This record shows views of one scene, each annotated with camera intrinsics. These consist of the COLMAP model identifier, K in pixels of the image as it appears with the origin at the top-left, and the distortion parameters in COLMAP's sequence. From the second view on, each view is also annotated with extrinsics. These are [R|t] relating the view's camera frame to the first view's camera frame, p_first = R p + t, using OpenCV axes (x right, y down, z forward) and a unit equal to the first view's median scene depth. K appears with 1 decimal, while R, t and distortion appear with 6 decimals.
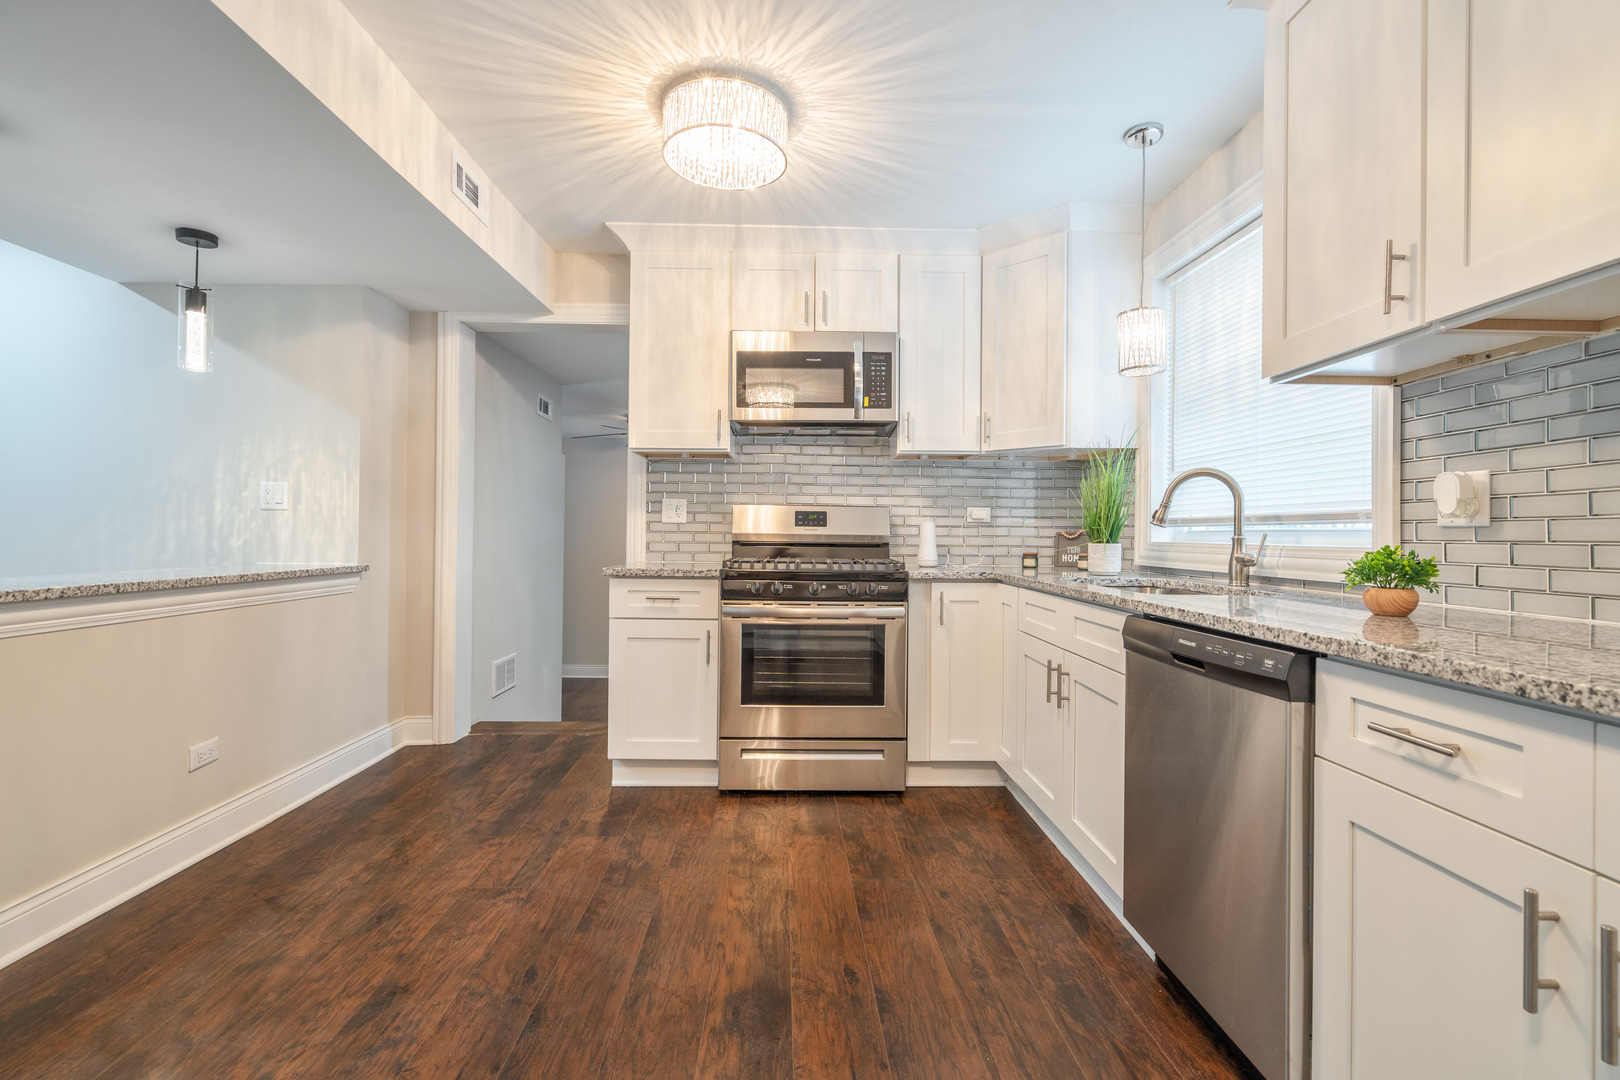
lens RADIAL K [[724.0, 0, 814.8], [0, 724.0, 537.8], [0, 0, 1]] dist [-0.004418, 0.002199]
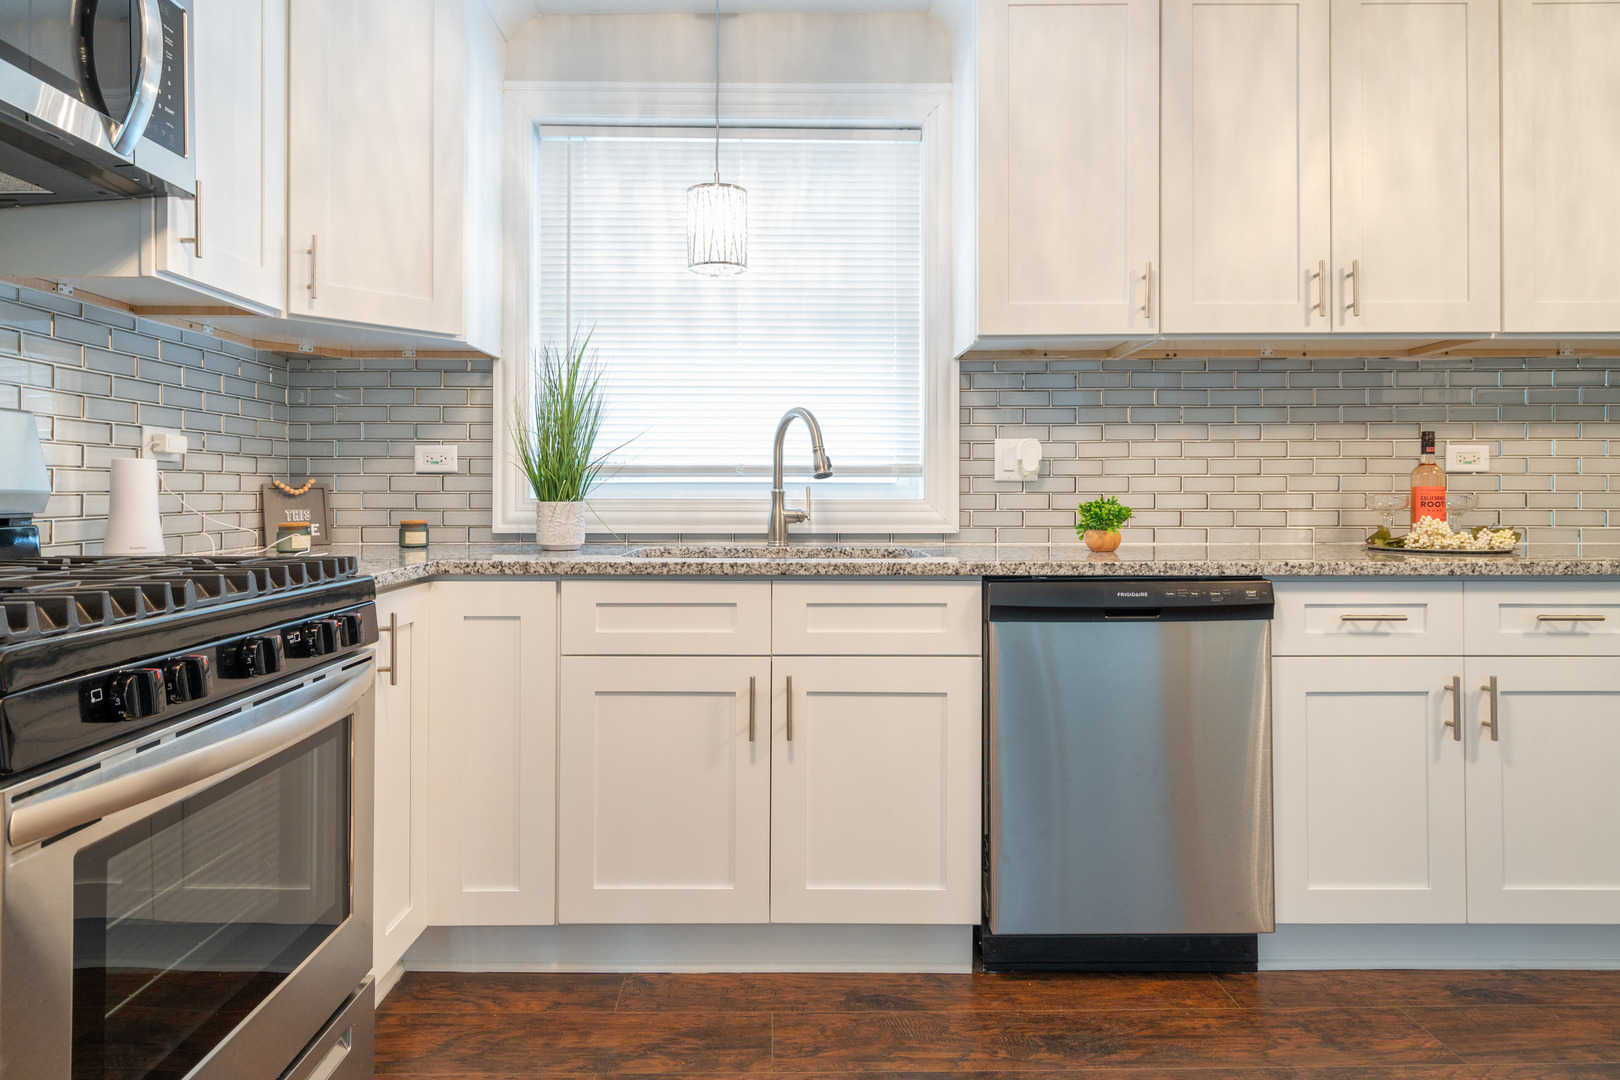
lens RADIAL K [[904.9, 0, 787.8], [0, 904.9, 490.7], [0, 0, 1]] dist [0.003573, 0.003038]
pose [[0.033431, -0.006906, 0.999417, -0.512523], [0.005168, 0.999964, 0.006737, -0.008147], [-0.999428, 0.004940, 0.033466, 0.951444]]
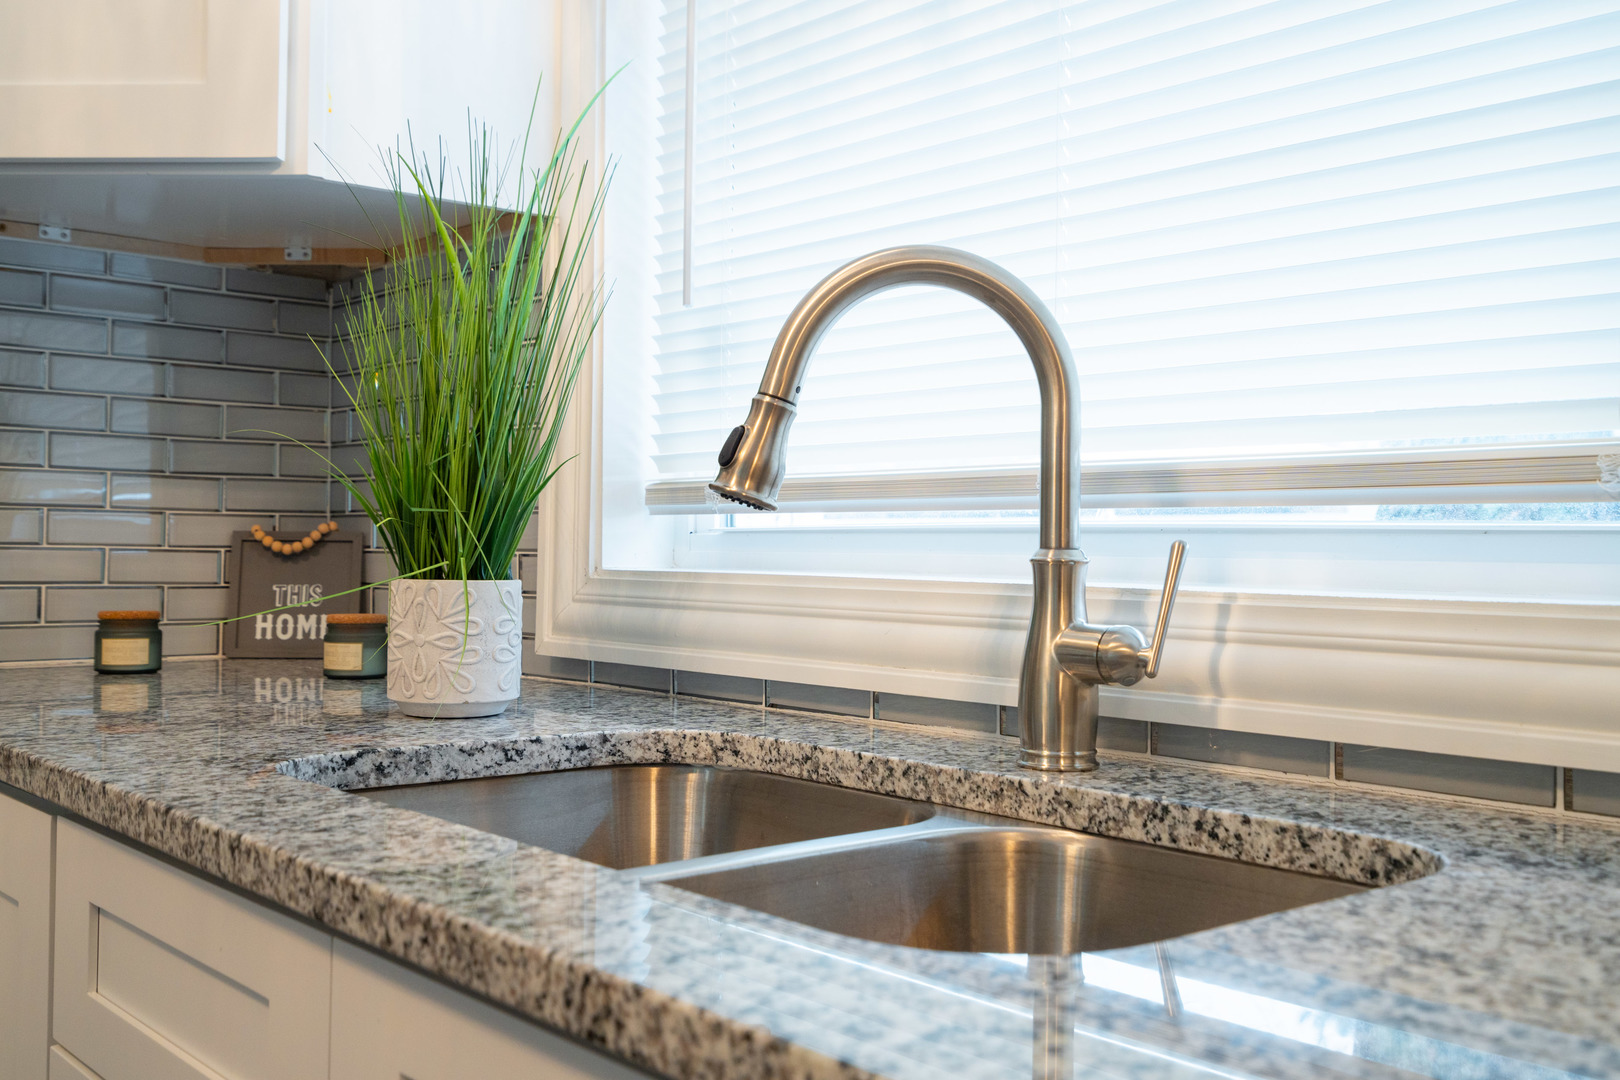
lens RADIAL K [[1515.4, 0, 814.1], [0, 1515.4, 549.2], [0, 0, 1]] dist [-0.008497, 0.000000]
pose [[0.759302, 0.011900, 0.650630, 0.206544], [-0.010922, 0.999925, -0.005542, 0.000060], [-0.650647, -0.002899, 0.759375, 0.678414]]
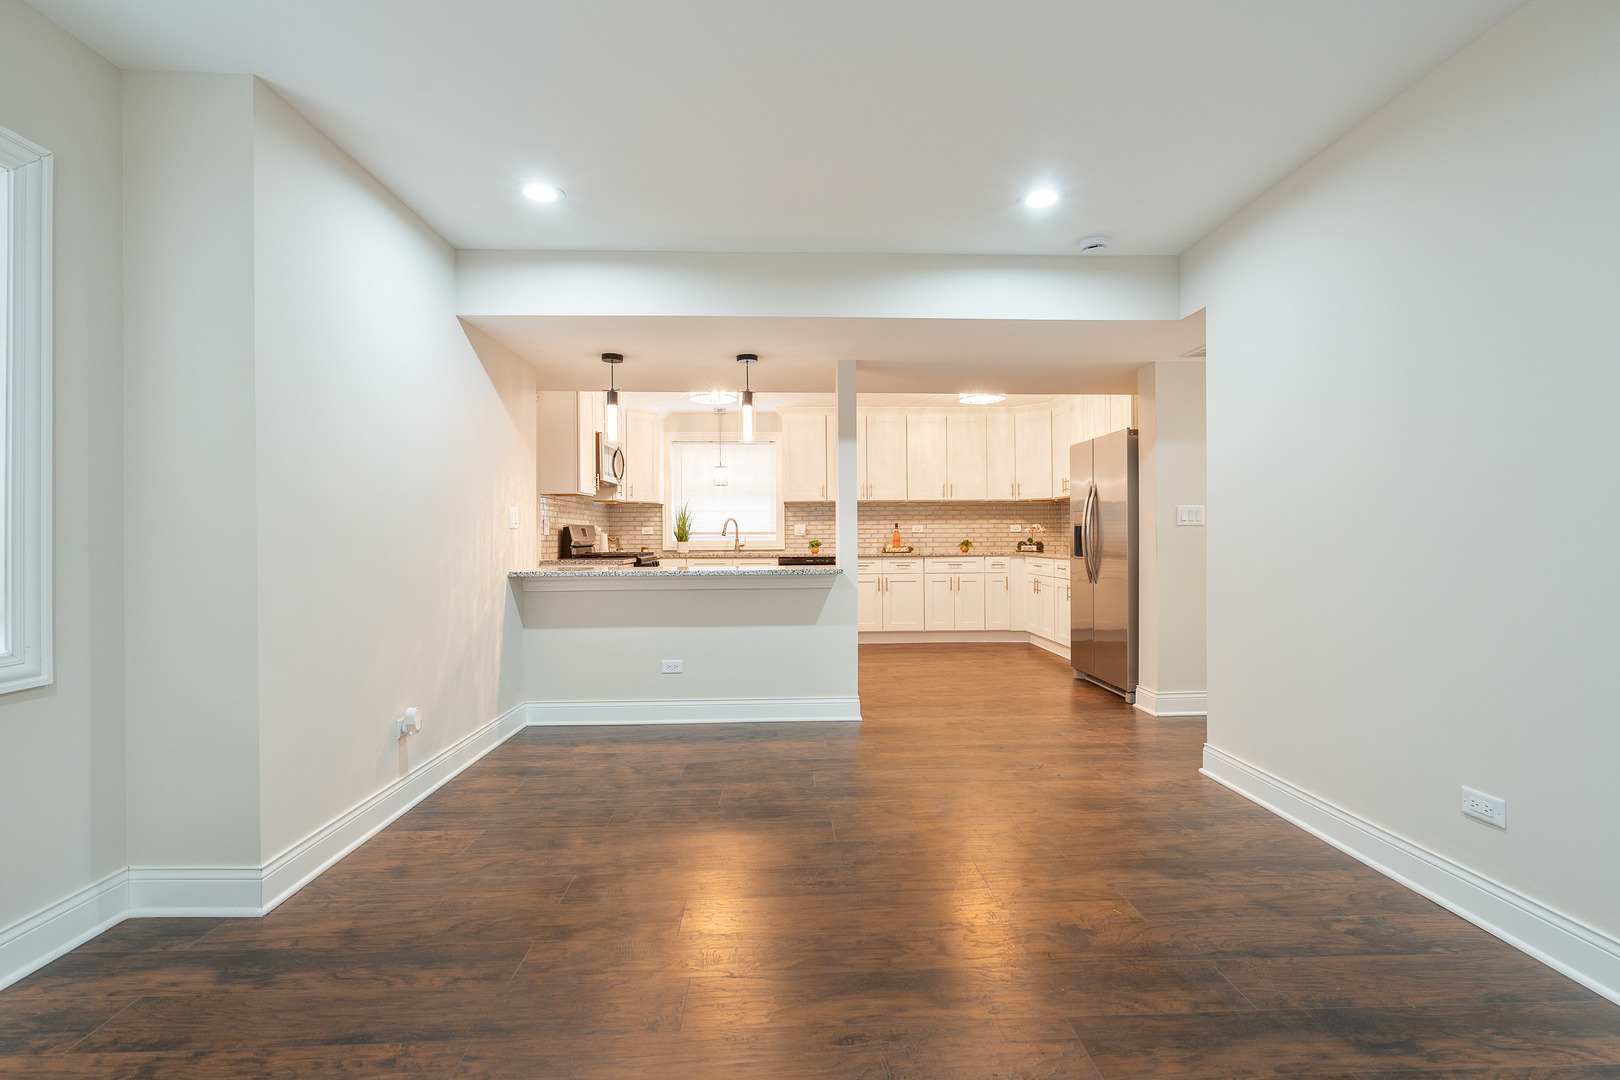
lens RADIAL K [[724.0, 0, 797.4], [0, 724.0, 536.9], [0, 0, 1]] dist [-0.004418, 0.002199]
pose [[0.013497, -0.013477, 0.999818, -2.826783], [0.011585, 0.999844, 0.013321, -0.051016], [-0.999842, 0.011404, 0.013651, 0.668317]]
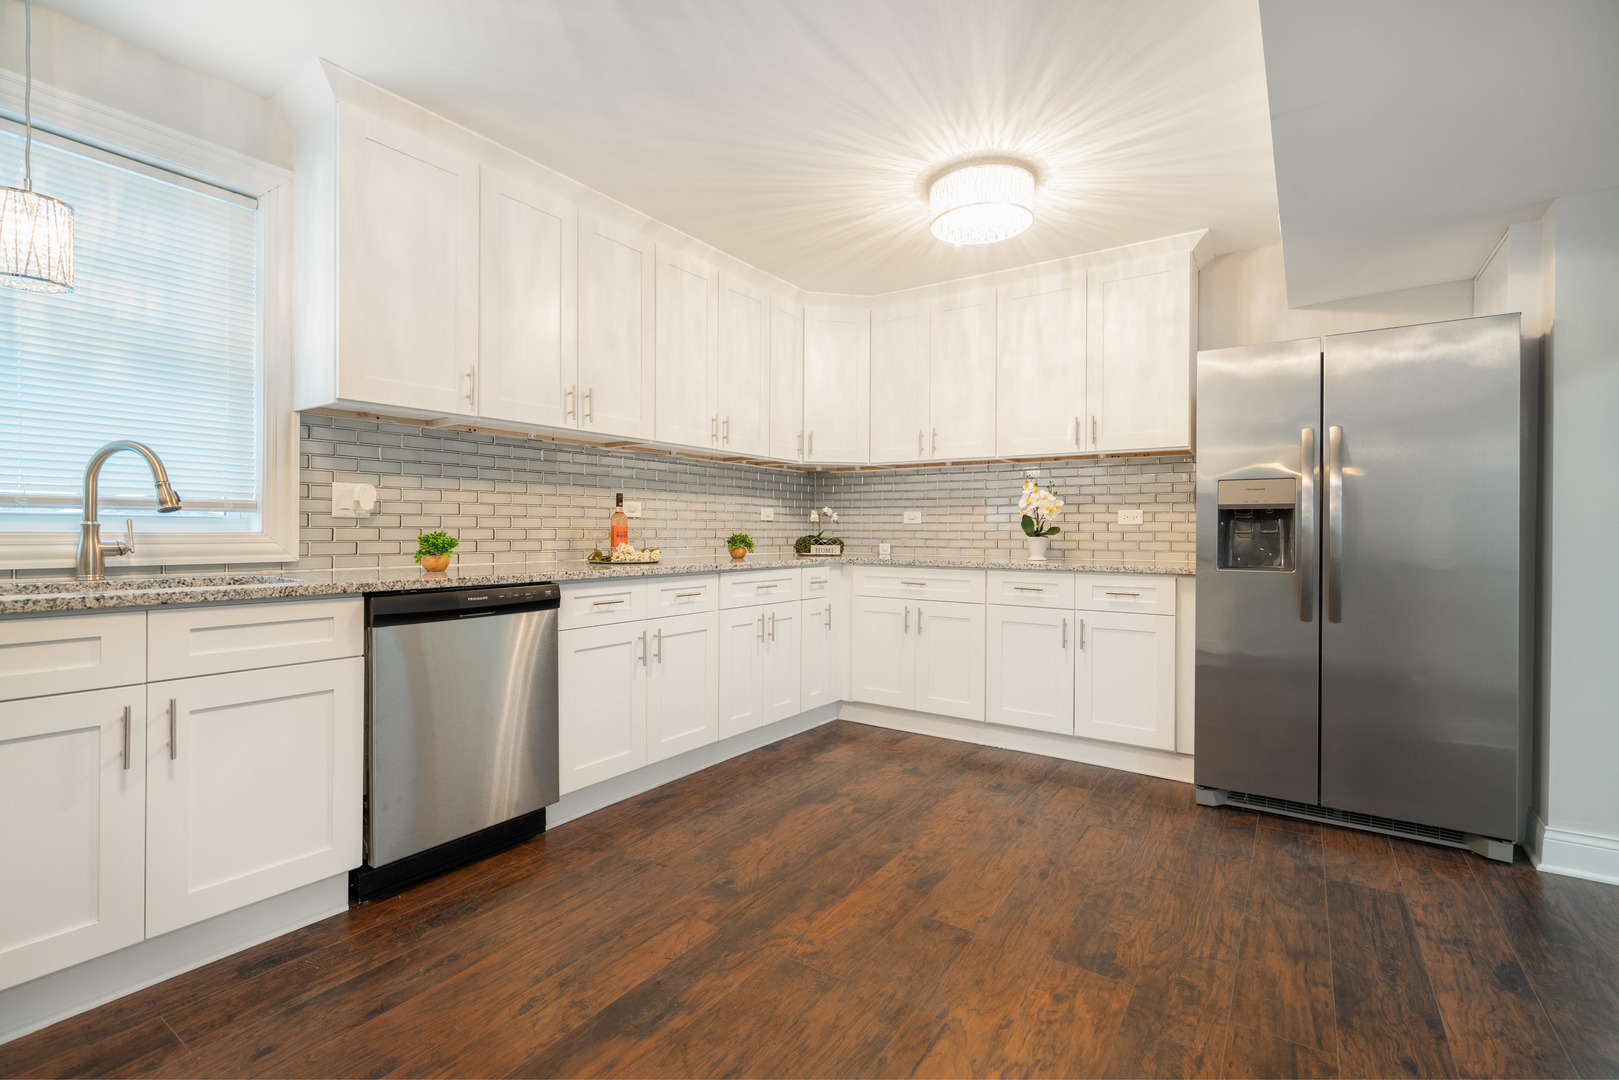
lens RADIAL K [[723.5, 0, 799.1], [0, 723.5, 539.3], [0, 0, 1]] dist [-0.004418, 0.002199]
pose [[-0.794532, -0.022381, 0.606809, -0.592401], [-0.011705, 0.999699, 0.021546, -0.009762], [-0.607109, 0.010016, -0.794555, 1.168903]]
